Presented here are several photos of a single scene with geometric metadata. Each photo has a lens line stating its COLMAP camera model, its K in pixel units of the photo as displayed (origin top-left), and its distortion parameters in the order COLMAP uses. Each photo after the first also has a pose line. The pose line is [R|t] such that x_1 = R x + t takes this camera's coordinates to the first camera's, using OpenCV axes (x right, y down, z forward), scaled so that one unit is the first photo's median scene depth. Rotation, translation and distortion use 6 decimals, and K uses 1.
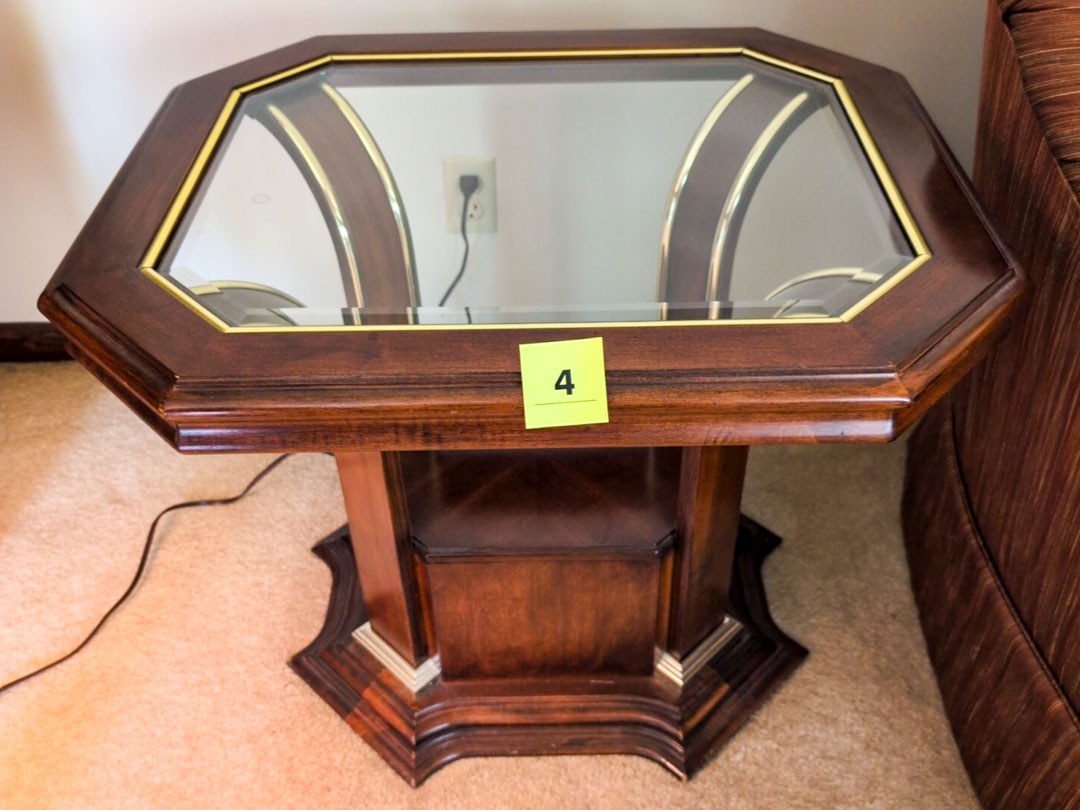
lens RADIAL K [[1069.3, 0, 540.6], [0, 1069.3, 417.7], [0, 0, 1]] dist [0.012702, -0.018446]
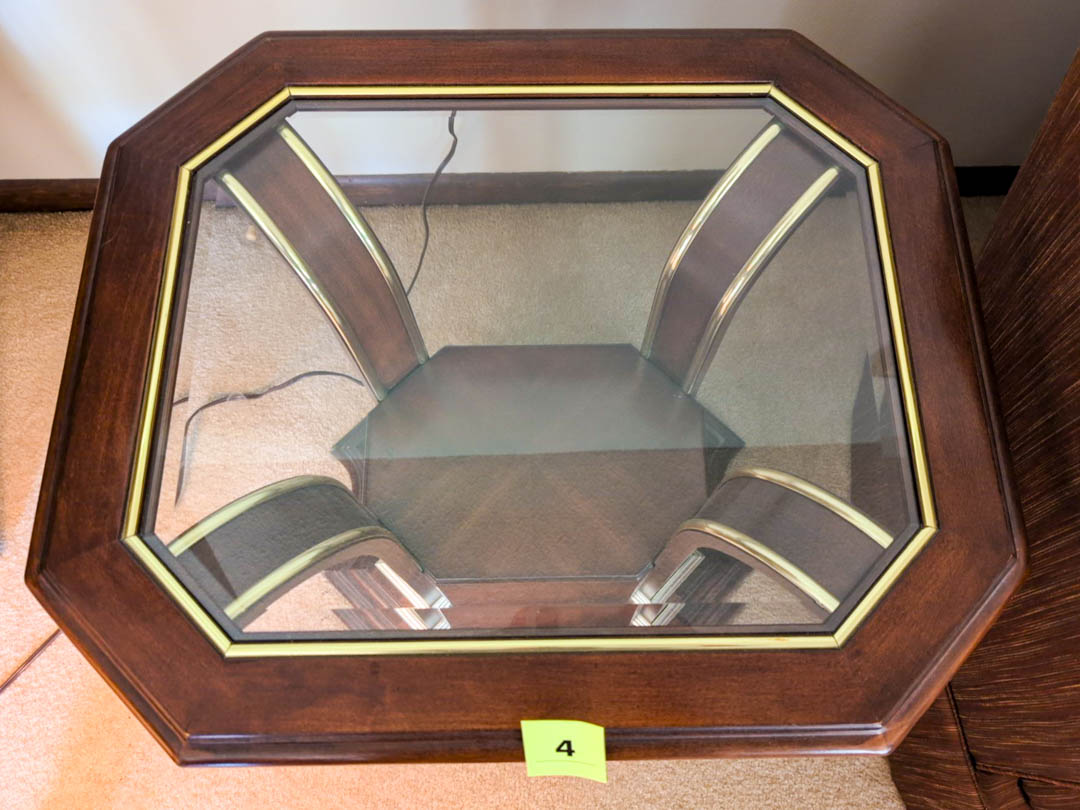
lens RADIAL K [[873.4, 0, 559.0], [0, 873.4, 431.8], [0, 0, 1]] dist [0.003976, -0.007292]
pose [[0.999378, -0.004980, 0.034910, -0.006791], [-0.012772, 0.871643, 0.489975, -0.413753], [-0.032870, -0.490116, 0.871037, 0.240021]]
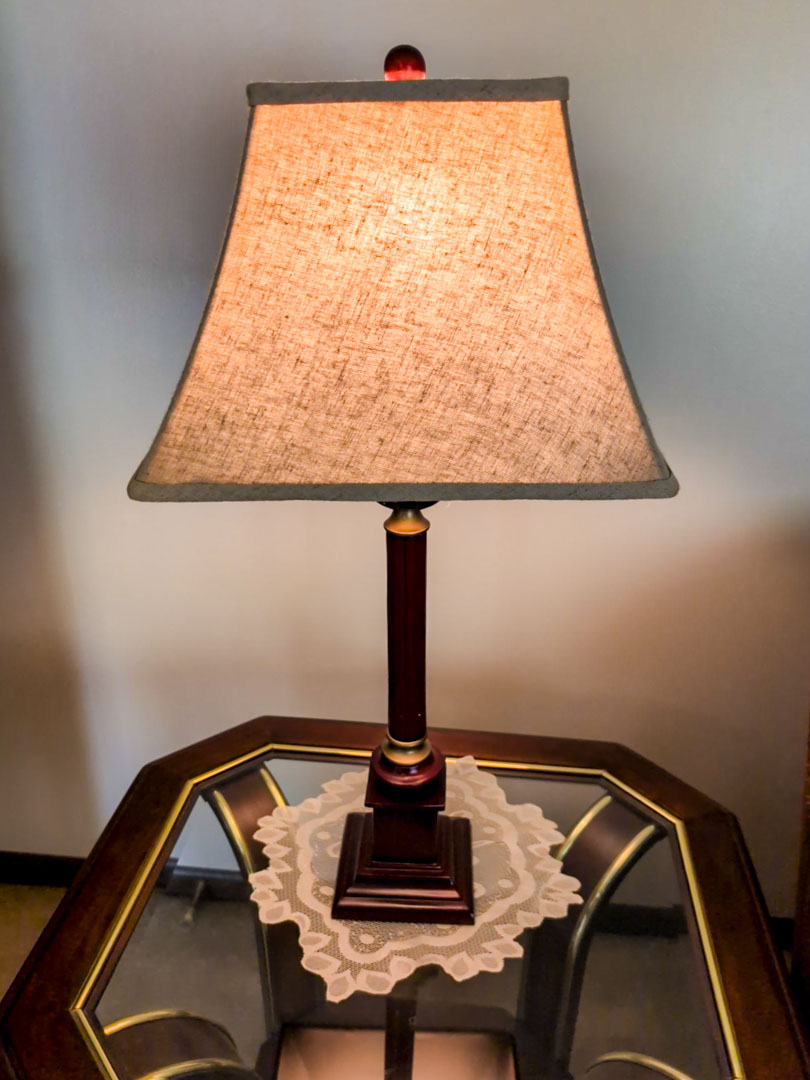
lens RADIAL K [[873.4, 0, 419.9], [0, 873.4, 586.4], [0, 0, 1]] dist [0.003976, -0.007292]
pose [[0.994488, 0.082715, -0.064434, 0.024926], [-0.095558, 0.967938, -0.232302, -0.276799], [0.043153, 0.237179, 0.970507, -0.025566]]
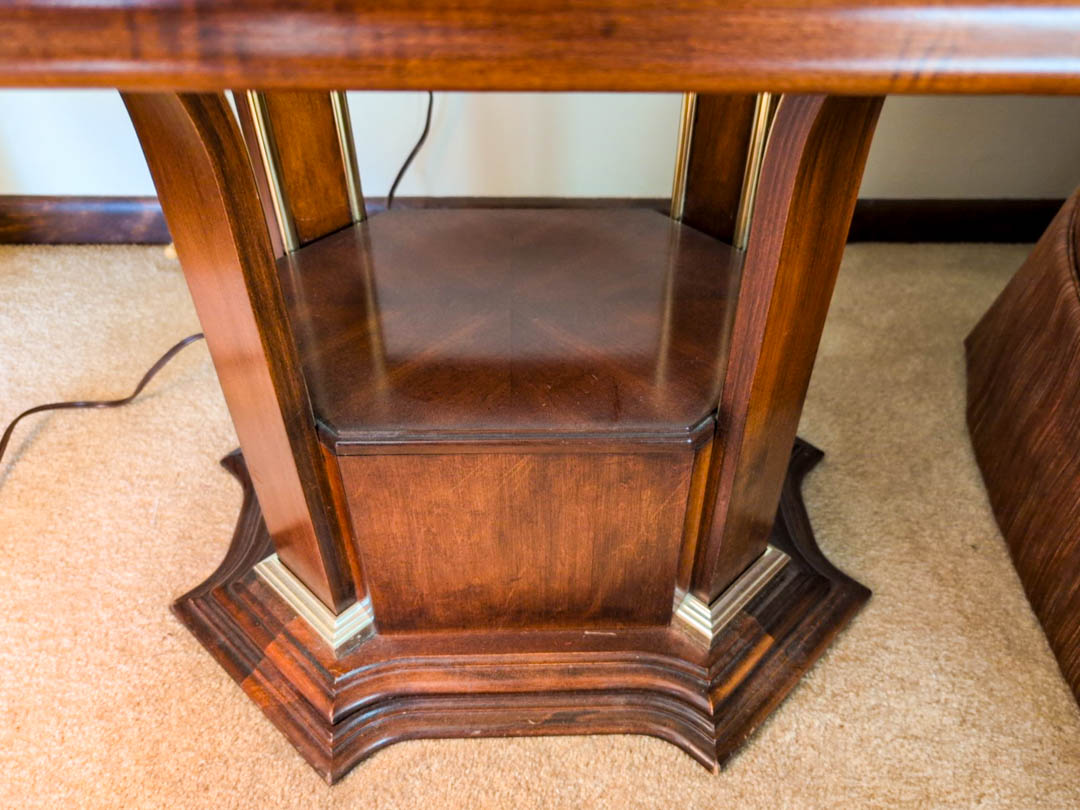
lens RADIAL K [[906.7, 0, 565.8], [0, 906.7, 441.8], [0, 0, 1]] dist [0.000572, 0.001803]
pose [[0.999117, 0.007695, 0.041304, 0.008248], [-0.009417, 0.999087, 0.041667, 0.093867], [-0.040946, -0.042019, 0.998277, 0.402208]]
